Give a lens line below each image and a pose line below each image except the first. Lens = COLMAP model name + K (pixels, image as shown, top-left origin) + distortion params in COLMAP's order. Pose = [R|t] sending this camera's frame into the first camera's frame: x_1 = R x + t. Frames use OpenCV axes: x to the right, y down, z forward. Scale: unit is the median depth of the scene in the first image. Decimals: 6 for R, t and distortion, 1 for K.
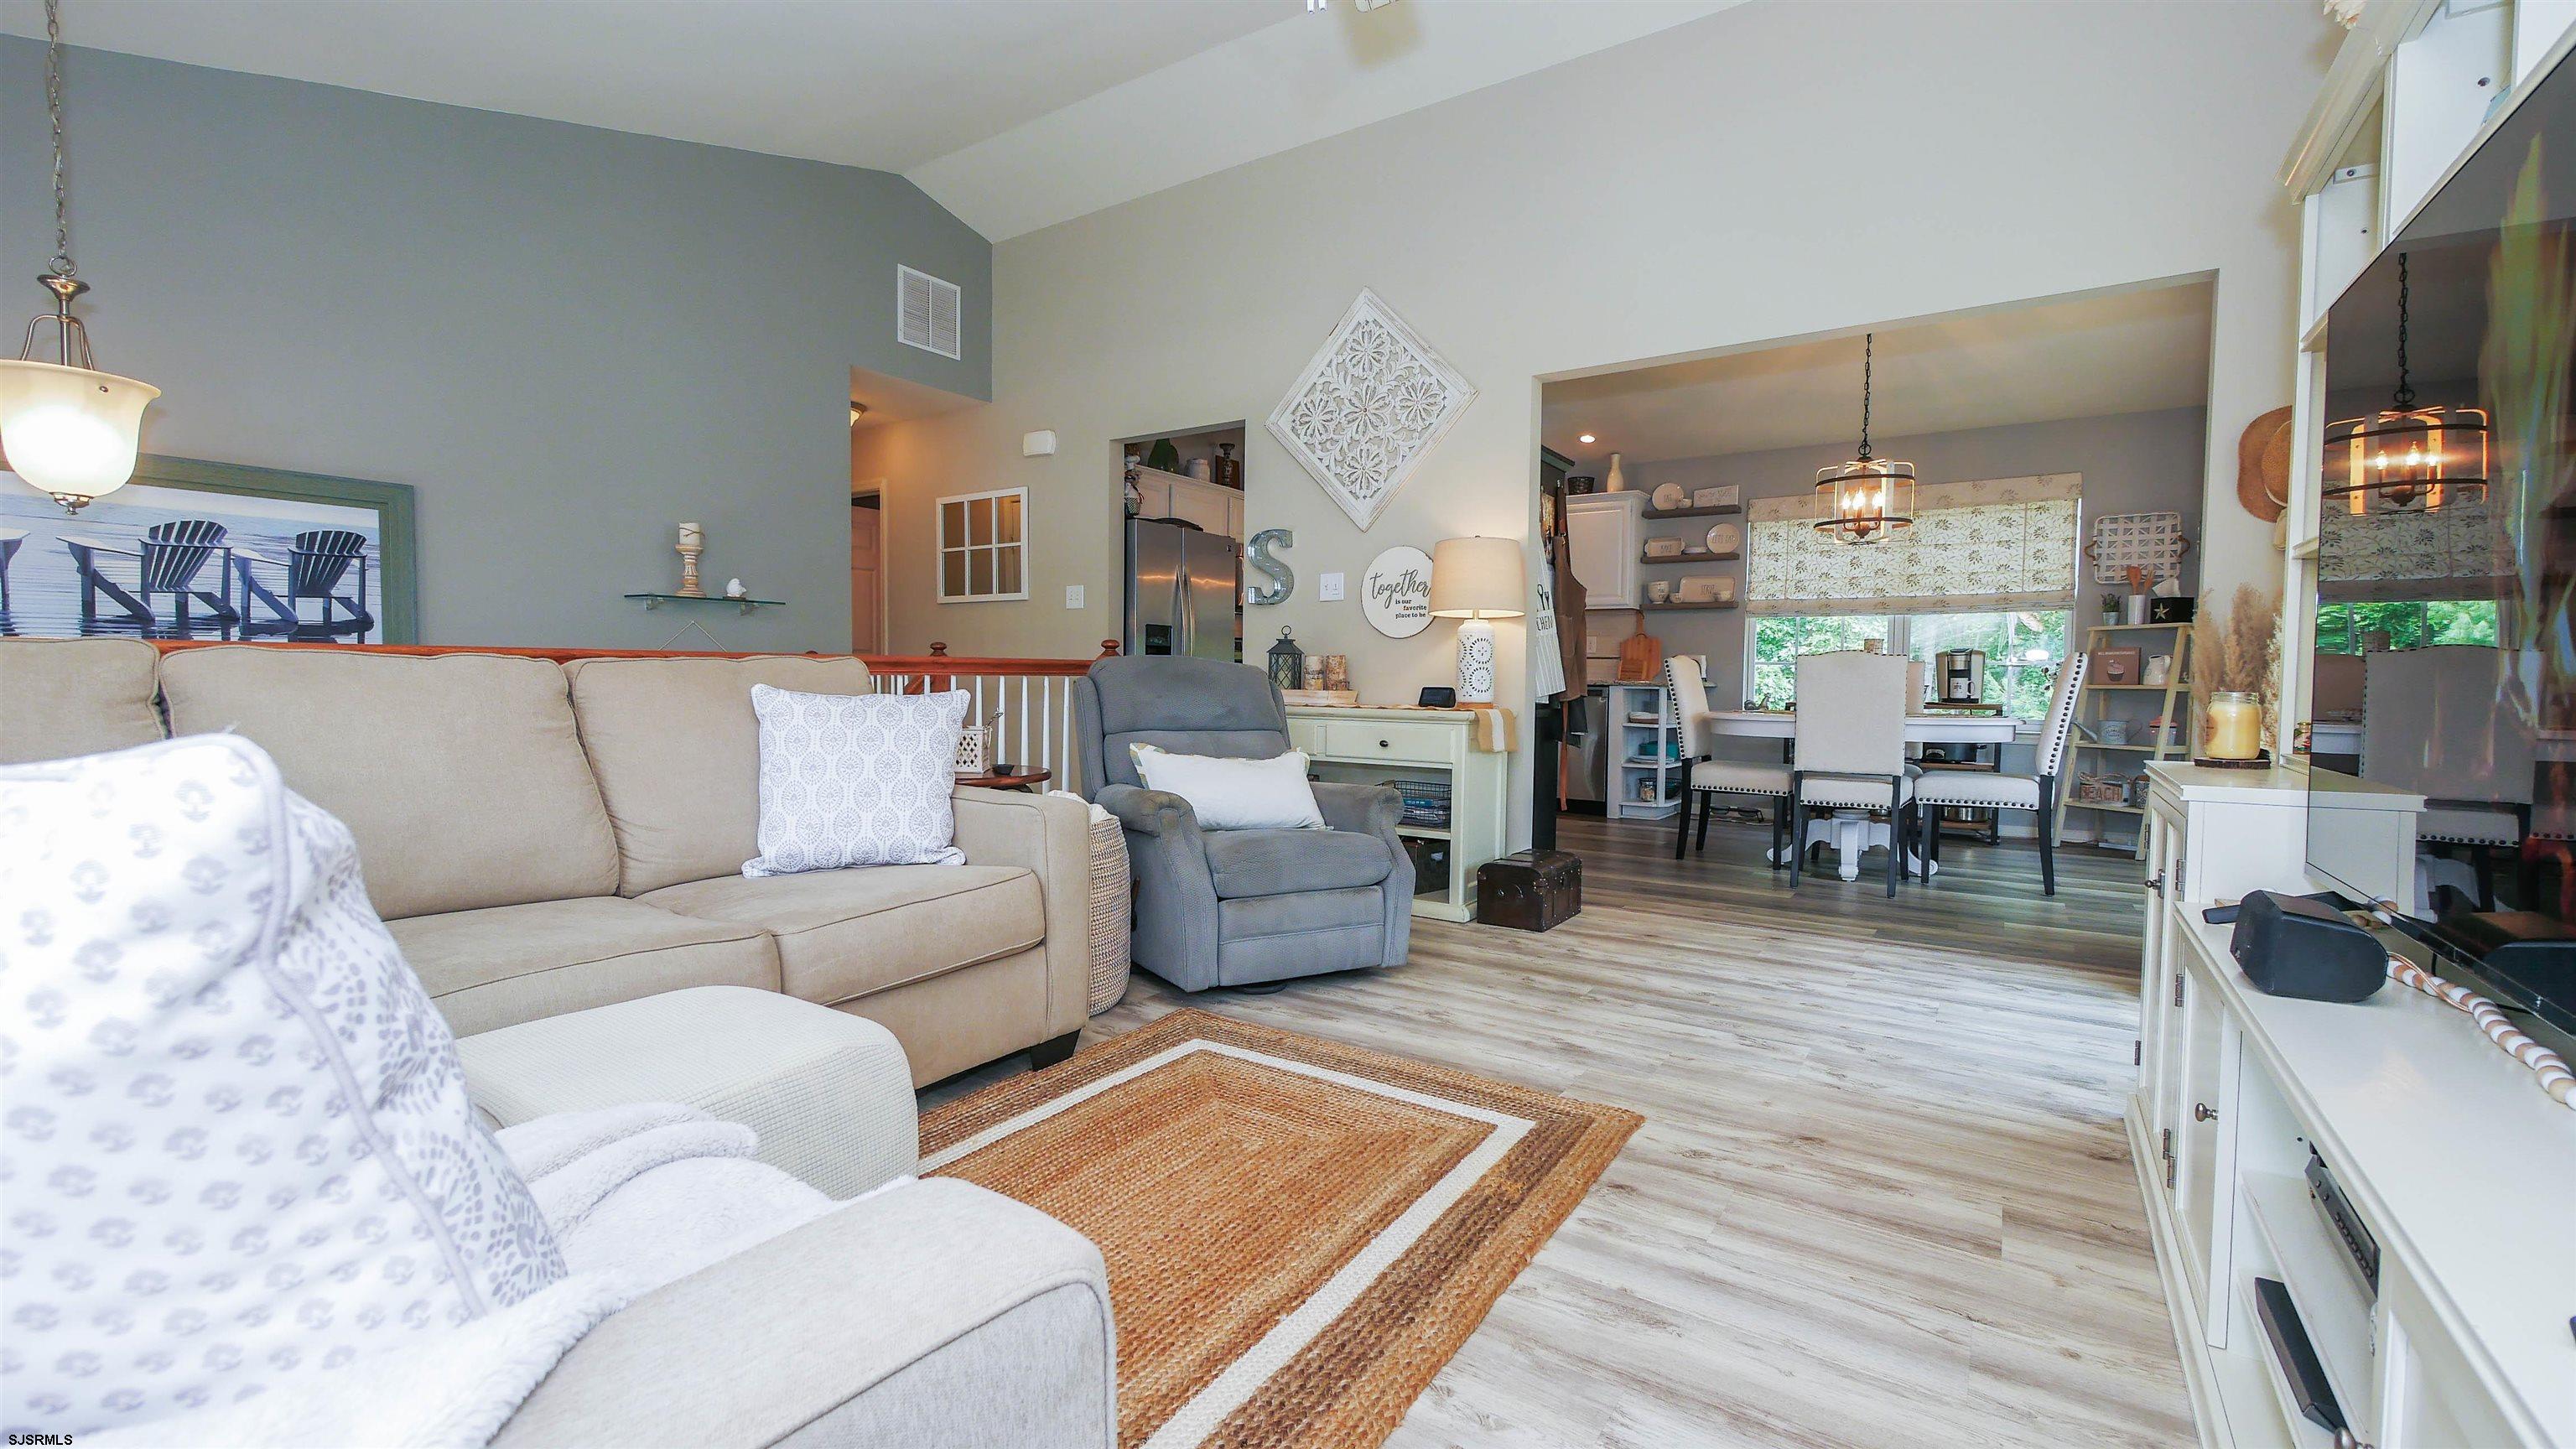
lens RADIAL K [[1073.0, 0, 1282.1], [0, 1073.0, 729.5], [0, 0, 1]] dist [-0.007007, 0.000635]
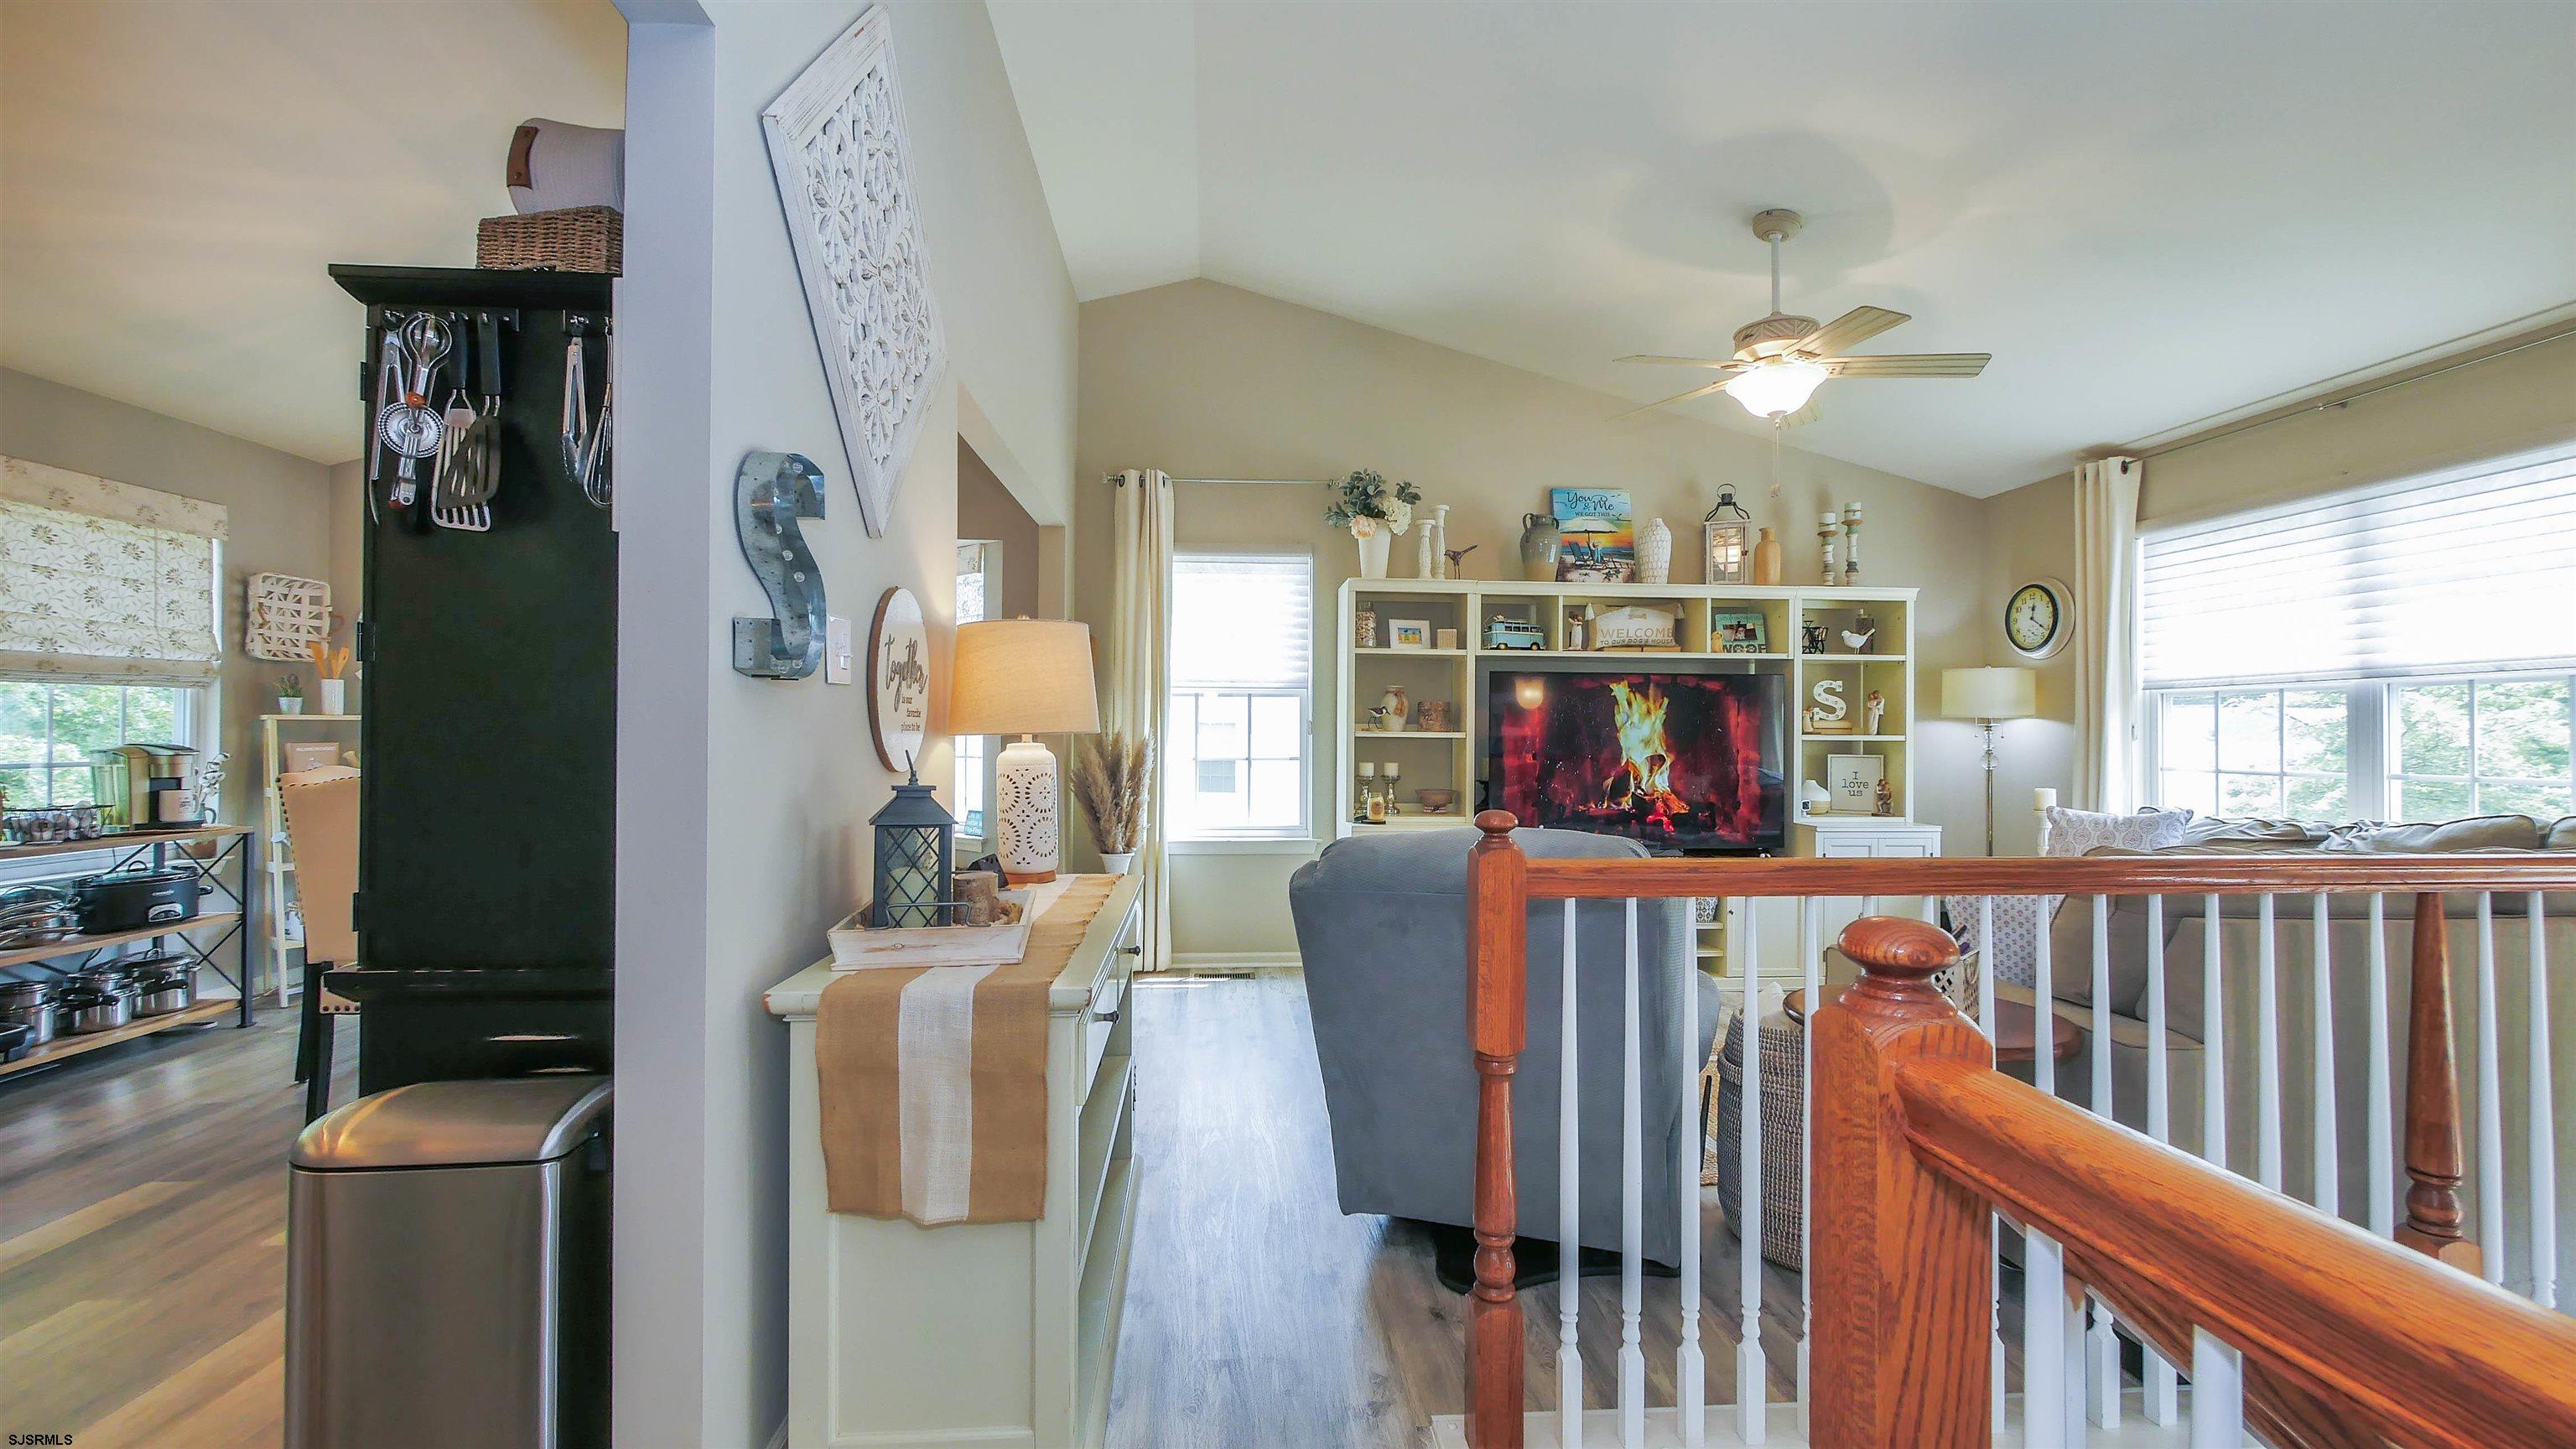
lens RADIAL K [[1073.0, 0, 1283.2], [0, 1073.0, 719.1], [0, 0, 1]] dist [-0.007007, 0.000635]
pose [[-0.620285, -0.001388, 0.784376, -0.387031], [0.029091, 0.999270, 0.024774, -0.117590], [-0.783837, 0.038185, -0.619791, 1.174184]]
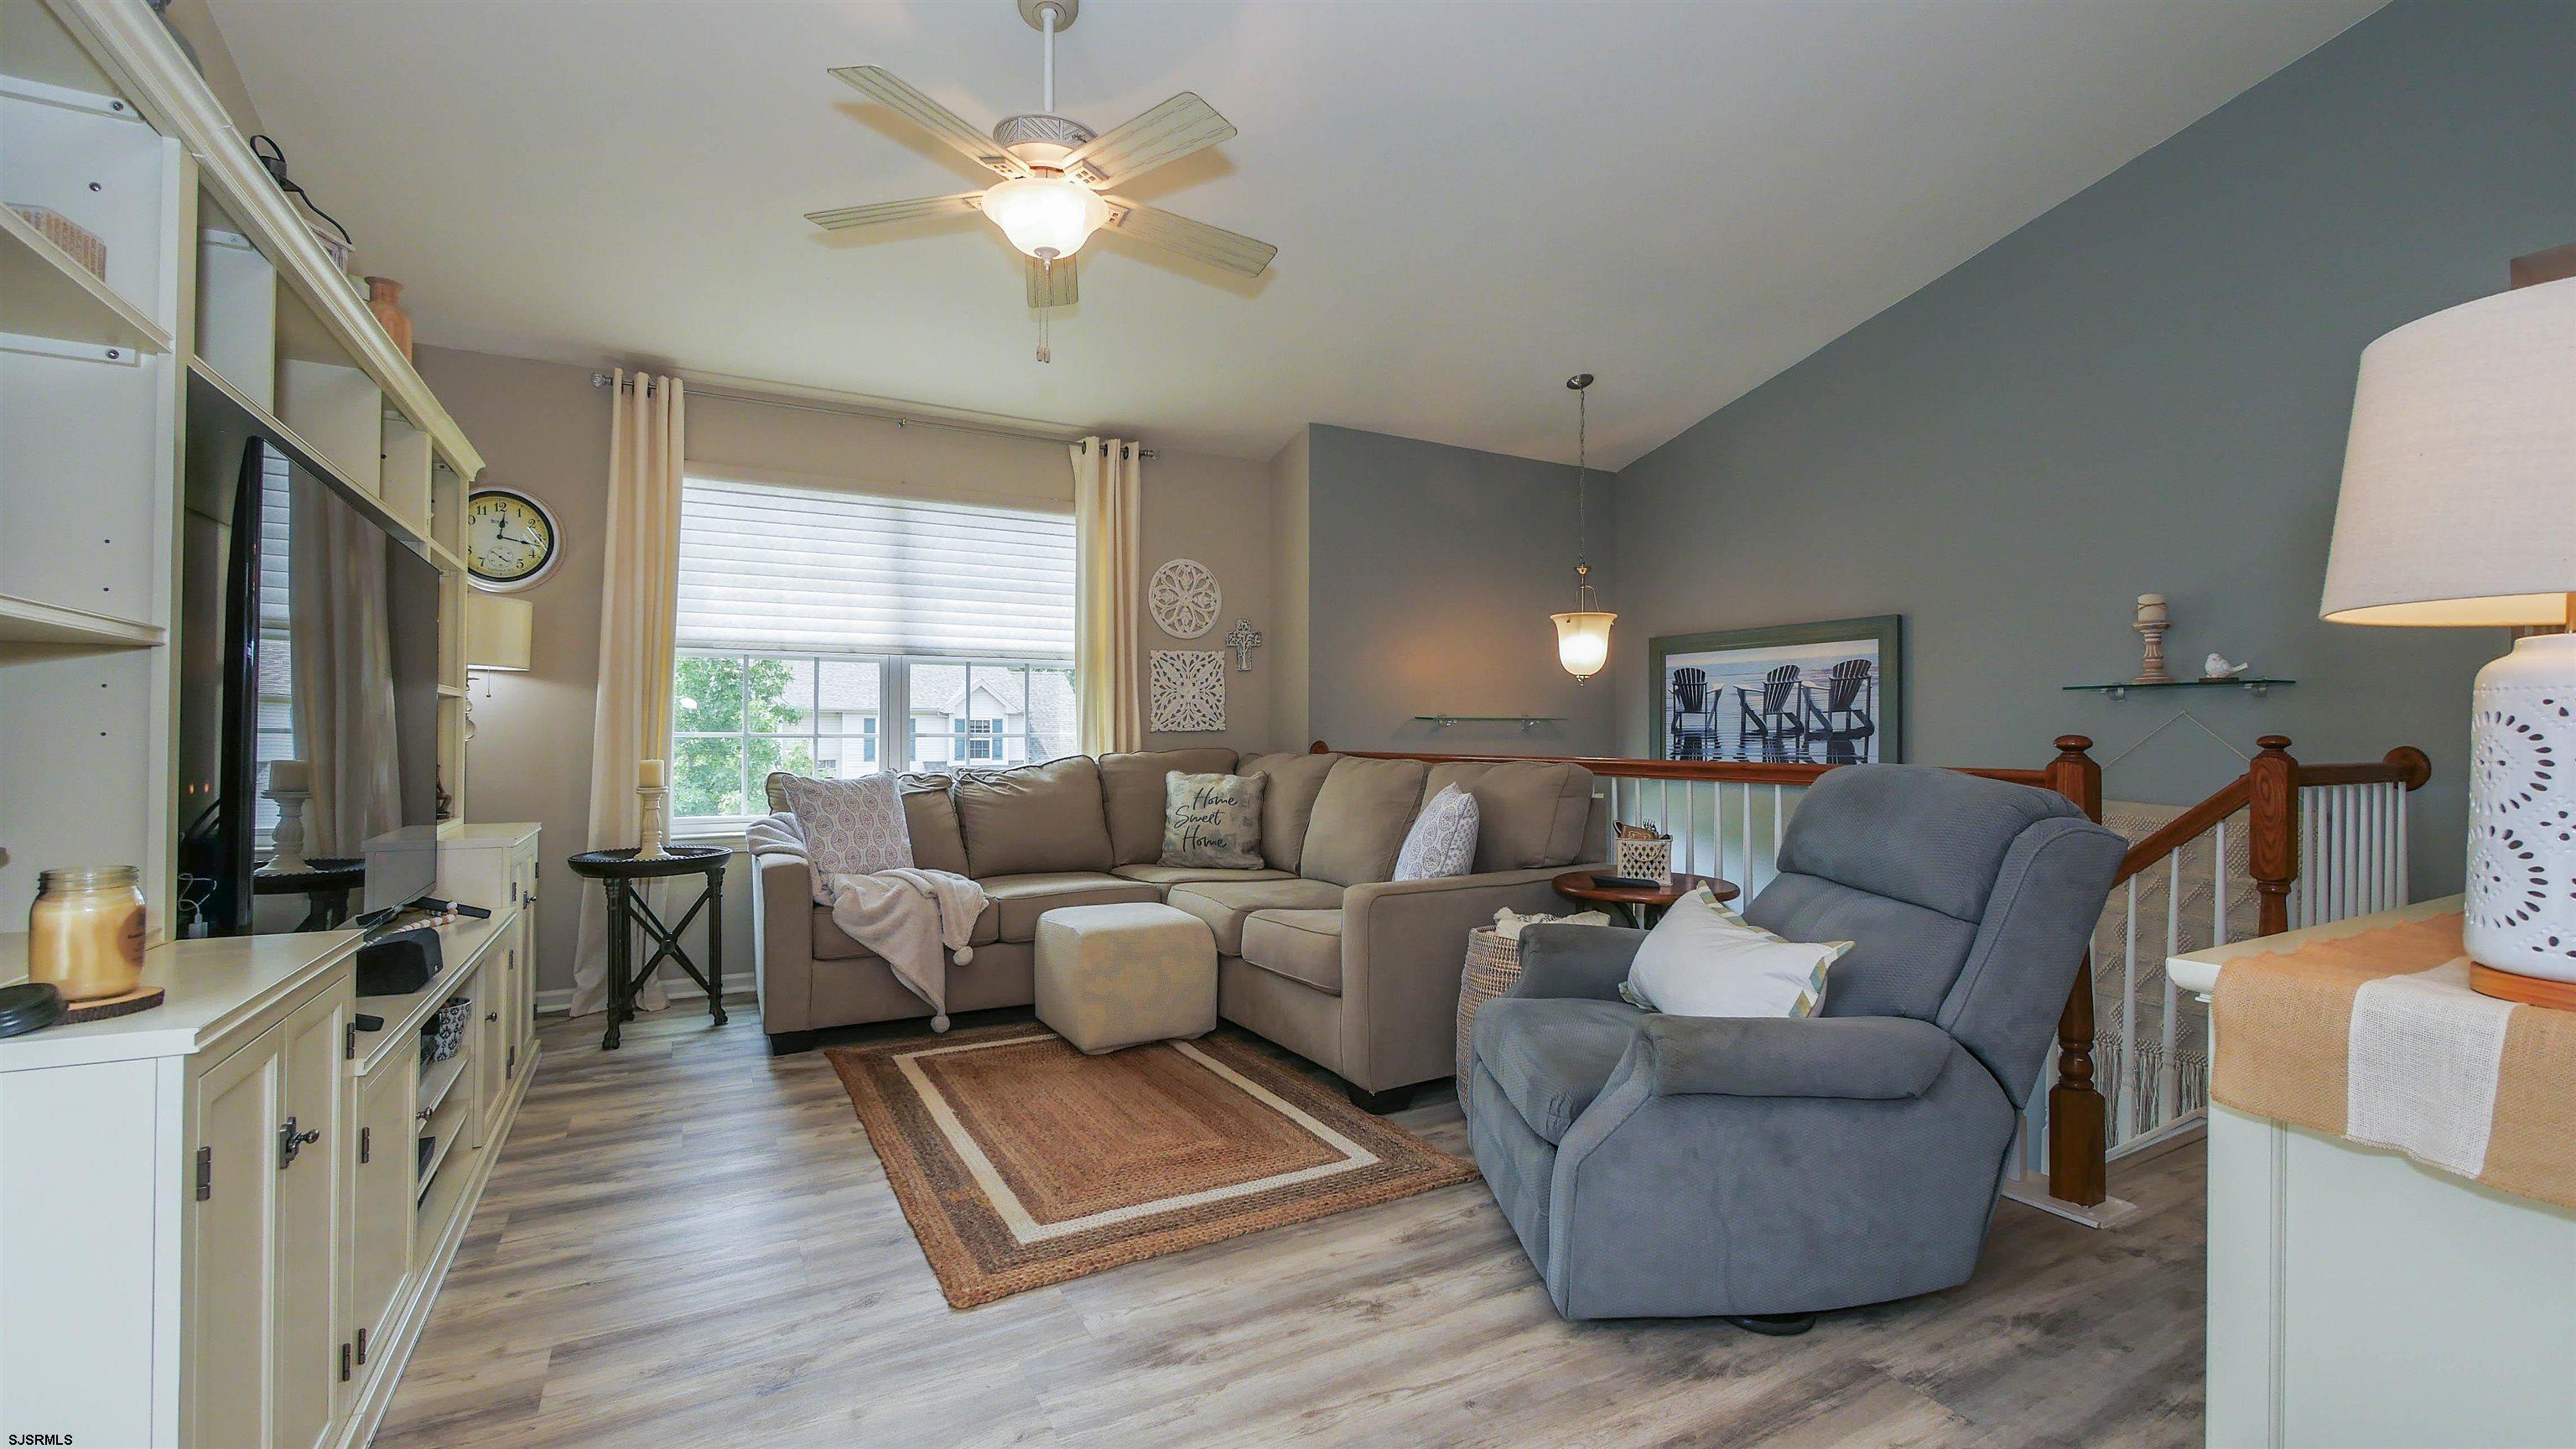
lens RADIAL K [[1073.0, 0, 1280.4], [0, 1073.0, 718.6], [0, 0, 1]] dist [-0.007007, 0.000635]
pose [[-0.447369, -0.024420, -0.894016, 0.486833], [-0.052073, 0.998643, -0.001220, -0.061102], [0.892832, 0.046008, -0.448034, 0.776008]]
